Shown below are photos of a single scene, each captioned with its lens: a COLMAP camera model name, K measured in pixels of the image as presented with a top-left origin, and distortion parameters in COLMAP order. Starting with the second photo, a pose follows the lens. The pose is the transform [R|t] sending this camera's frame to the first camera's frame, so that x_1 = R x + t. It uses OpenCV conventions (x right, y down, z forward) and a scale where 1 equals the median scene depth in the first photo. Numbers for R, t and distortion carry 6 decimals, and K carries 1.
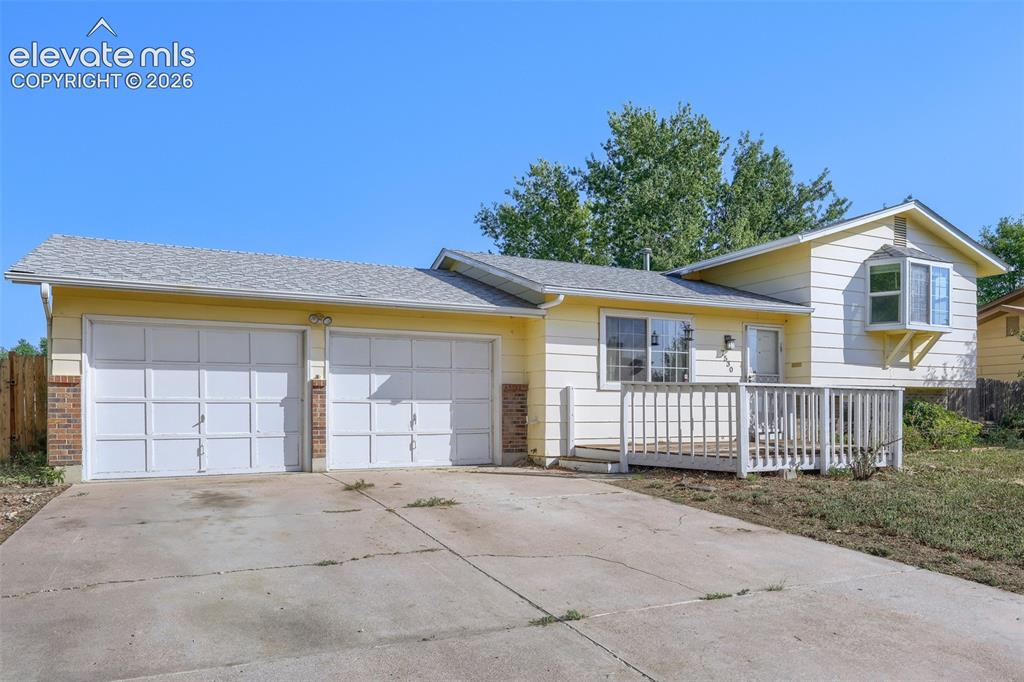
lens RADIAL K [[611.9, 0, 518.3], [0, 611.9, 358.2], [0, 0, 1]] dist [-0.002181, -0.000613]
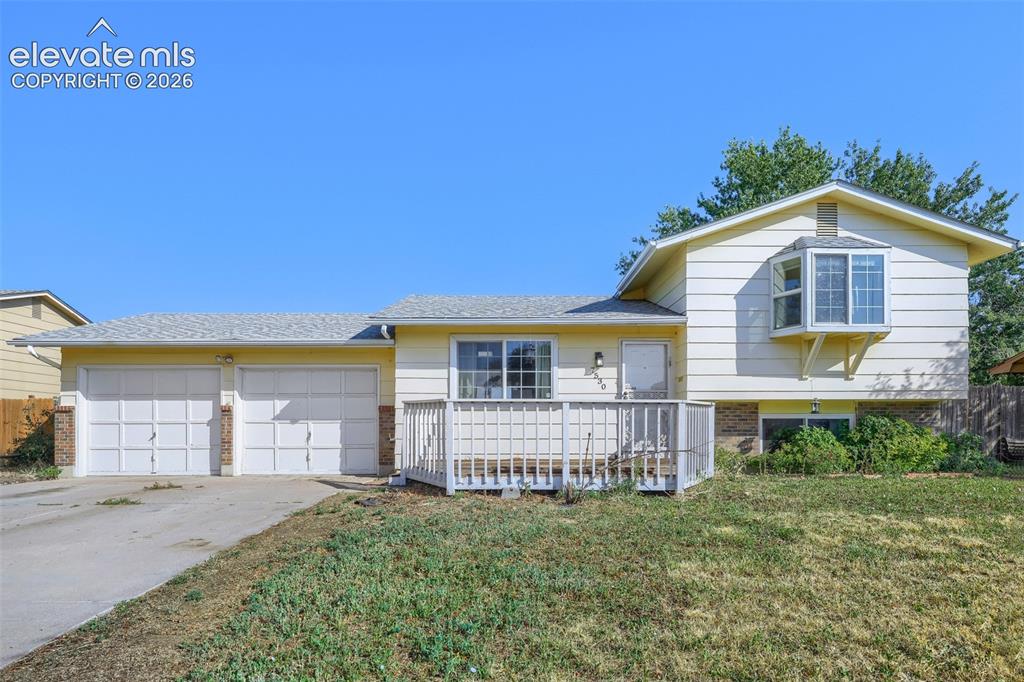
lens RADIAL K [[501.5, 0, 506.6], [0, 501.5, 383.5], [0, 0, 1]] dist [-0.002336, -0.000666]
pose [[0.923007, -0.038309, -0.382872, 0.539086], [0.034733, 0.999264, -0.016252, 0.022386], [0.383213, 0.001703, 0.923658, 0.201083]]
